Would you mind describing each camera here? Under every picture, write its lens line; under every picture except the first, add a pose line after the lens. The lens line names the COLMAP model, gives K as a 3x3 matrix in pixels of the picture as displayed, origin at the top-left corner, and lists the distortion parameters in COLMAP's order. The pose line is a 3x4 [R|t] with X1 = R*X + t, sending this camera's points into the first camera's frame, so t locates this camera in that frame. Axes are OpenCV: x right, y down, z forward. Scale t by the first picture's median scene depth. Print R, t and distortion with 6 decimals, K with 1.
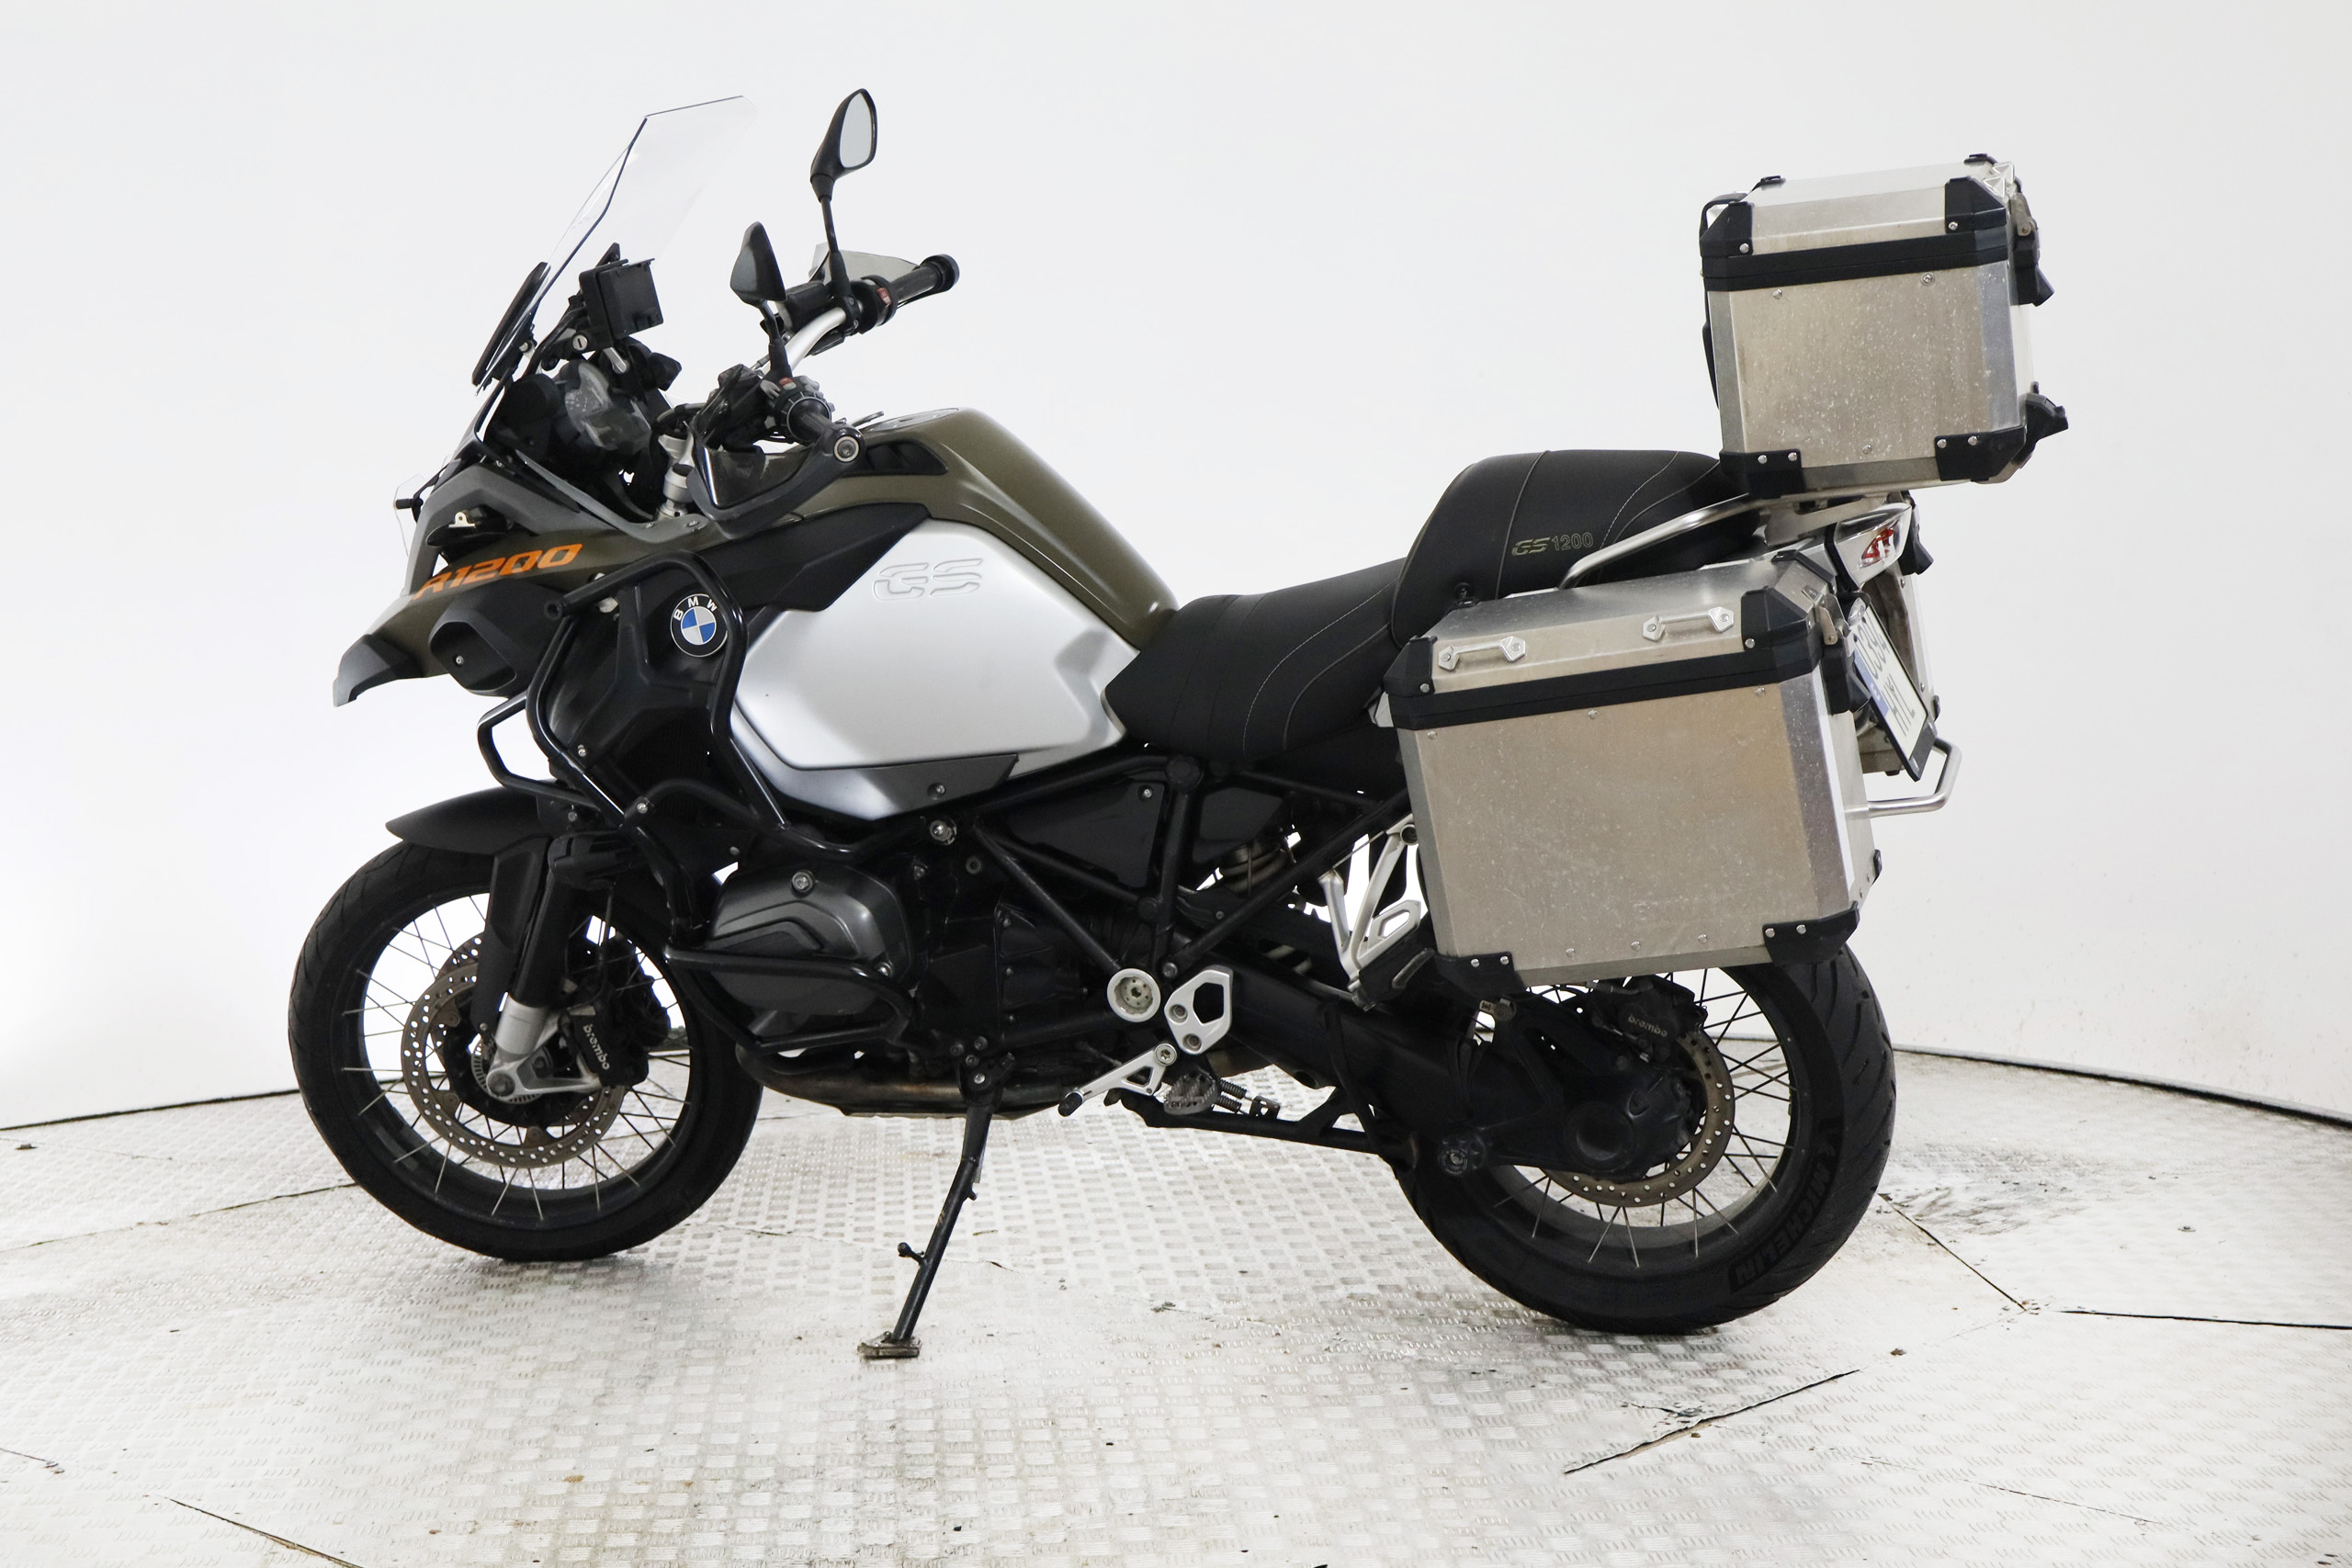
lens RADIAL K [[3357.4, 0, 1181.9], [0, 3357.4, 790.1], [0, 0, 1]] dist [0.075750, 0.000000]
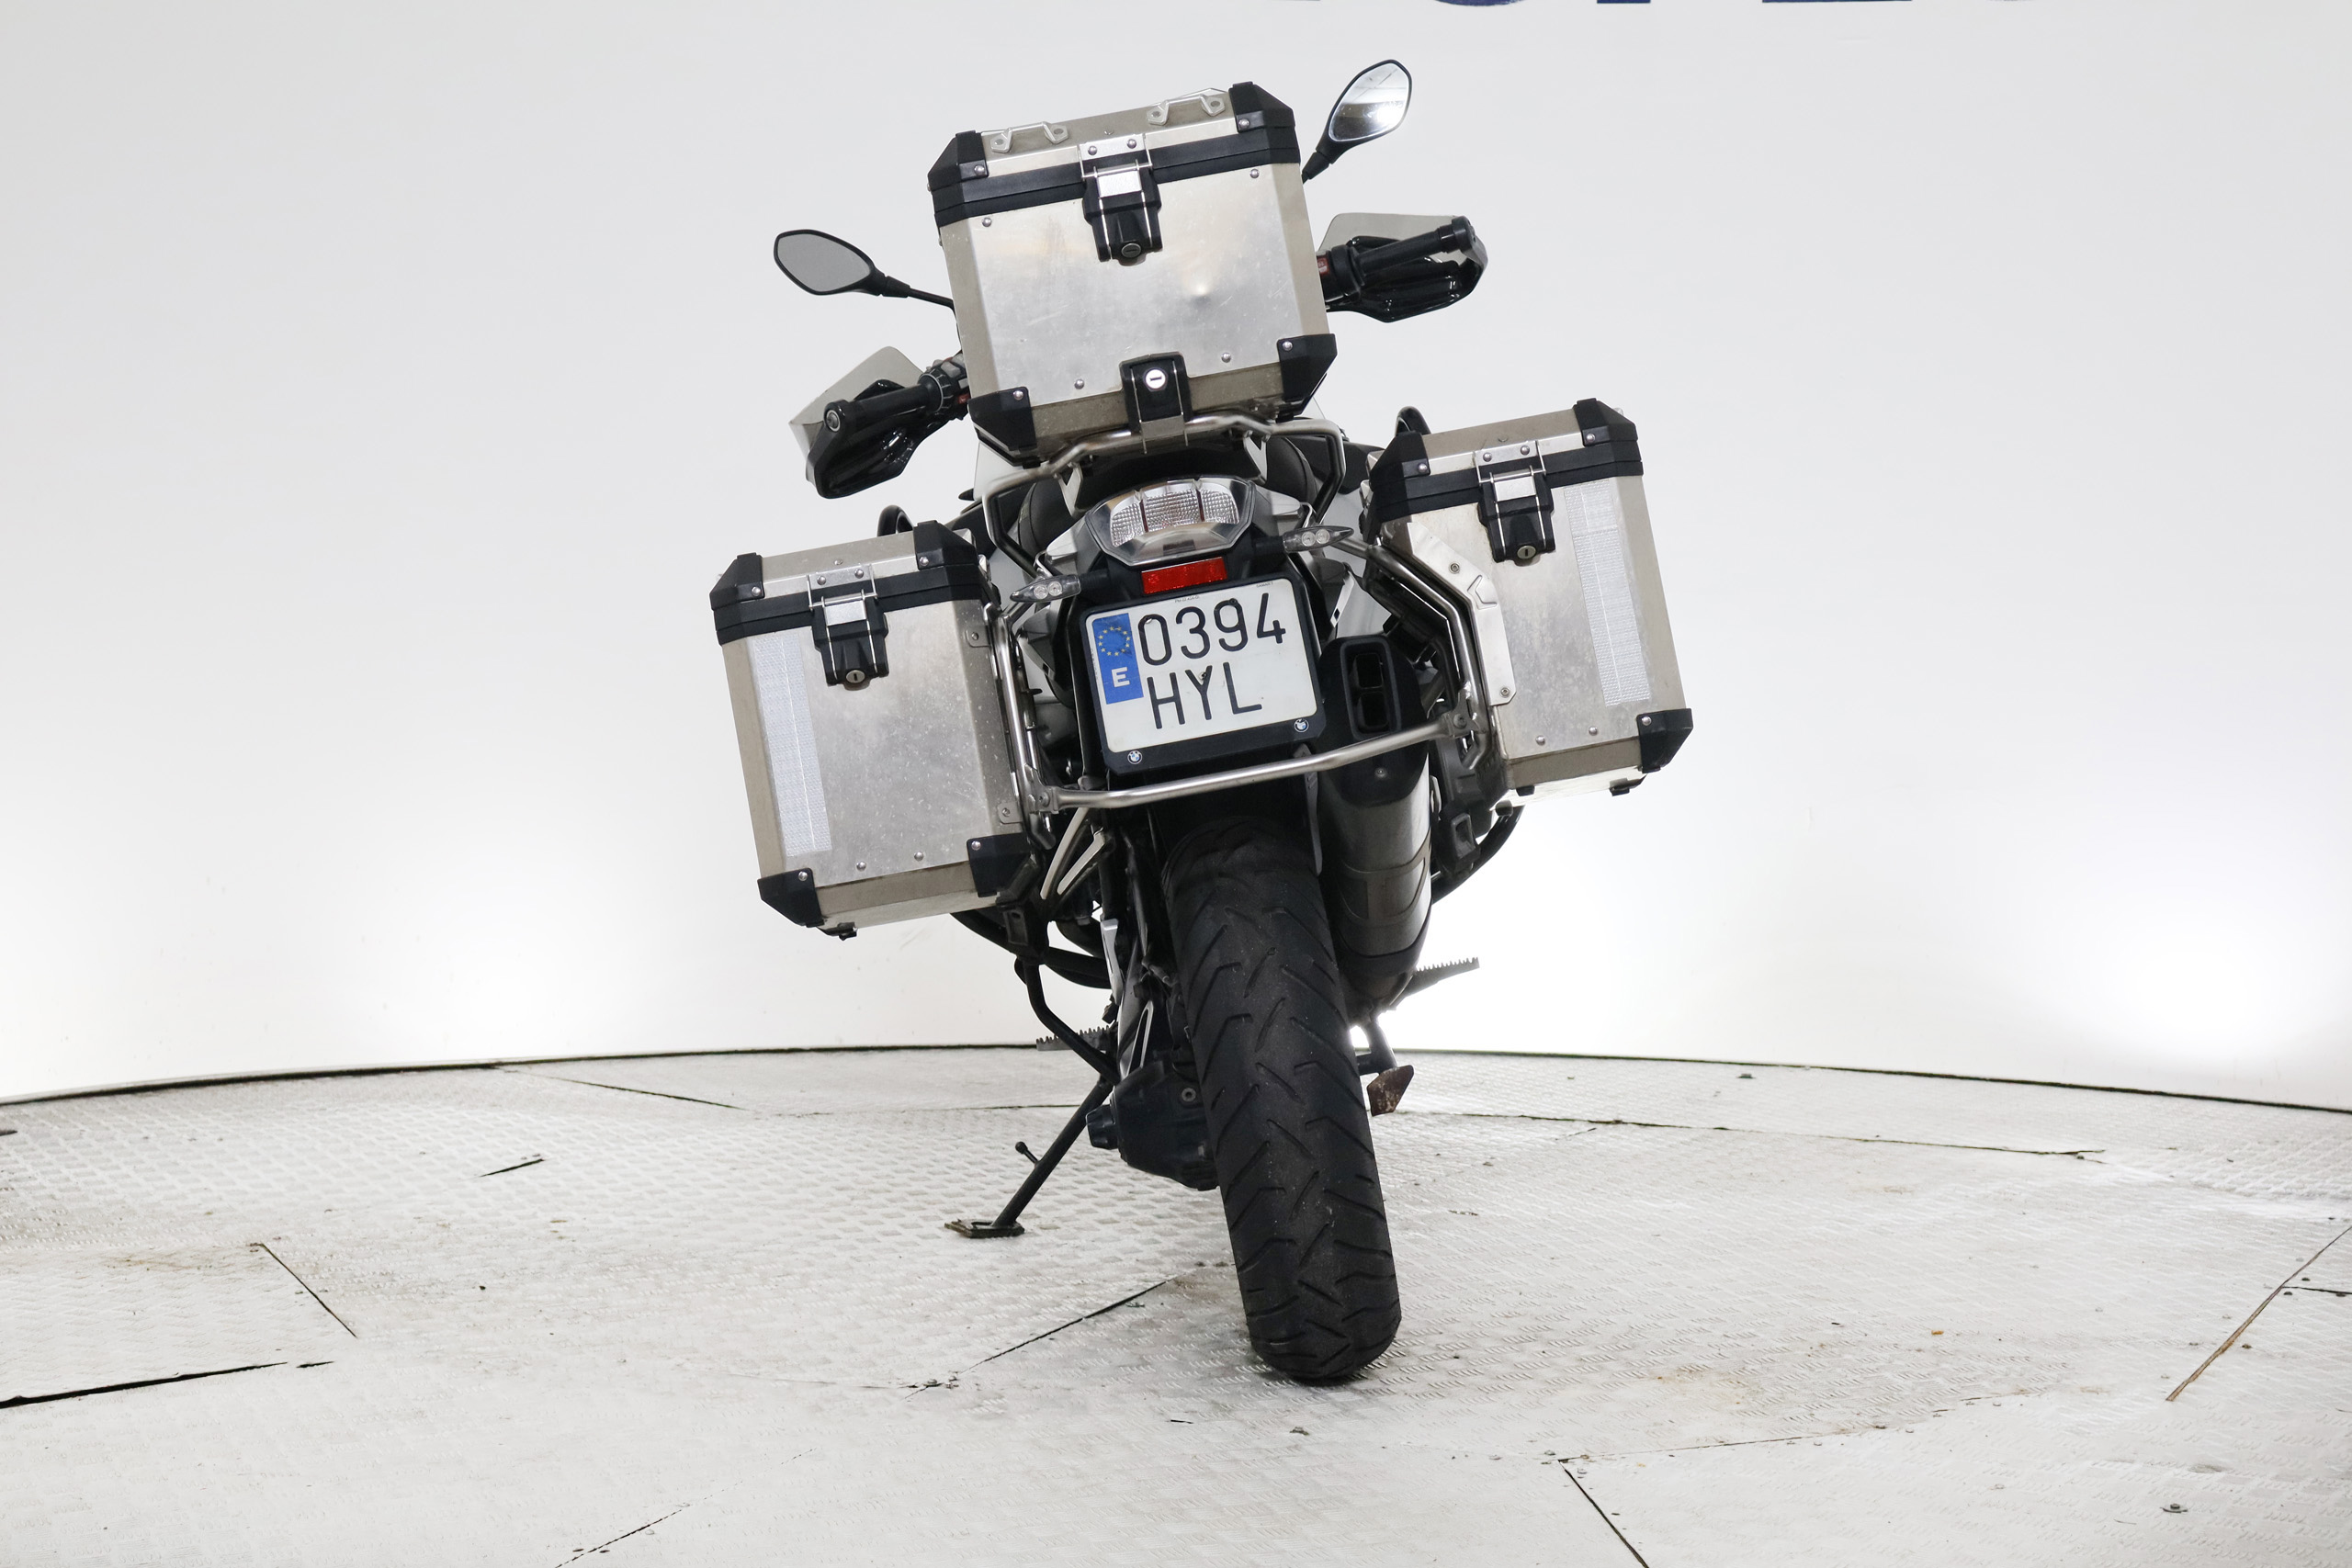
lens RADIAL K [[4259.3, 0, 1175.3], [0, 4259.3, 792.1], [0, 0, 1]] dist [0.123940, 0.000000]
pose [[0.312456, 0.076588, -0.946840, 1.235183], [-0.079496, 0.995356, 0.054279, -0.058303], [0.946600, 0.058310, 0.317093, 0.597587]]
